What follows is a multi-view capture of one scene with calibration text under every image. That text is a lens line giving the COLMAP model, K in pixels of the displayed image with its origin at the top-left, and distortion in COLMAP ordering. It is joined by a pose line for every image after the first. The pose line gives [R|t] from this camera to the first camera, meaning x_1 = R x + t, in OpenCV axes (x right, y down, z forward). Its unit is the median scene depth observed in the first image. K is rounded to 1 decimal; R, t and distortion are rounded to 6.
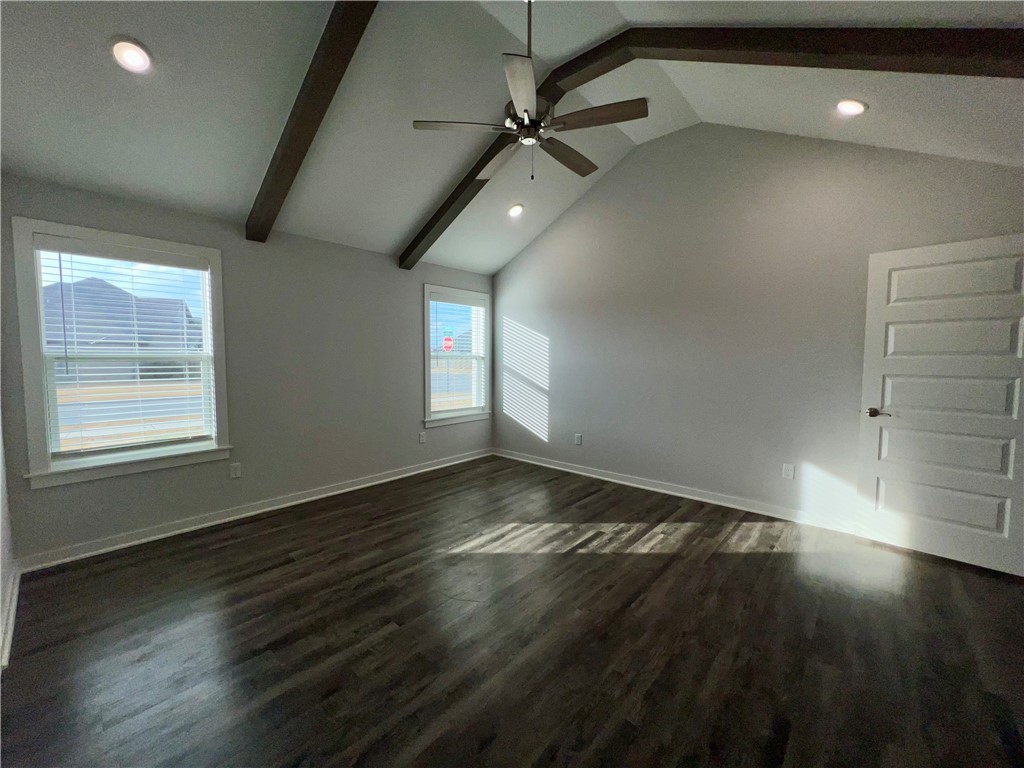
lens RADIAL K [[404.8, 0, 512.1], [0, 404.8, 382.5], [0, 0, 1]] dist [0.001558, -0.000010]
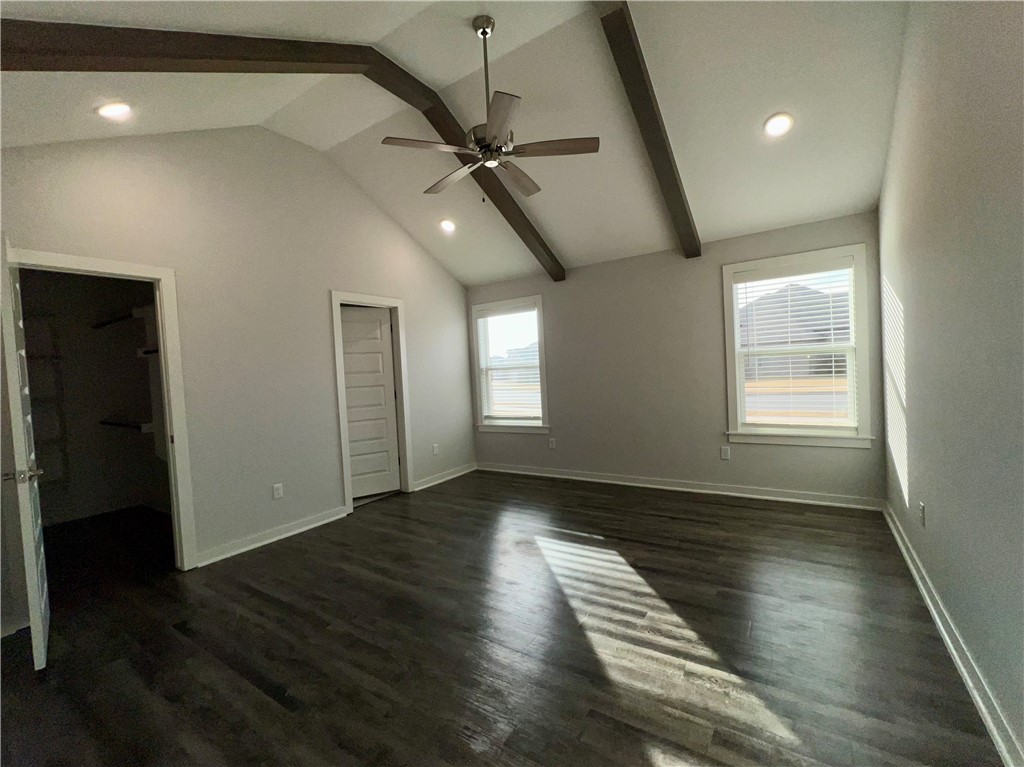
lens RADIAL K [[443.7, 0, 512.5], [0, 443.7, 379.8], [0, 0, 1]] dist [-0.014593, -0.000030]
pose [[0.139324, 0.014628, -0.990139, 0.845315], [-0.008329, 0.999873, 0.013600, -0.029200], [0.990212, 0.006352, 0.139428, 0.624222]]
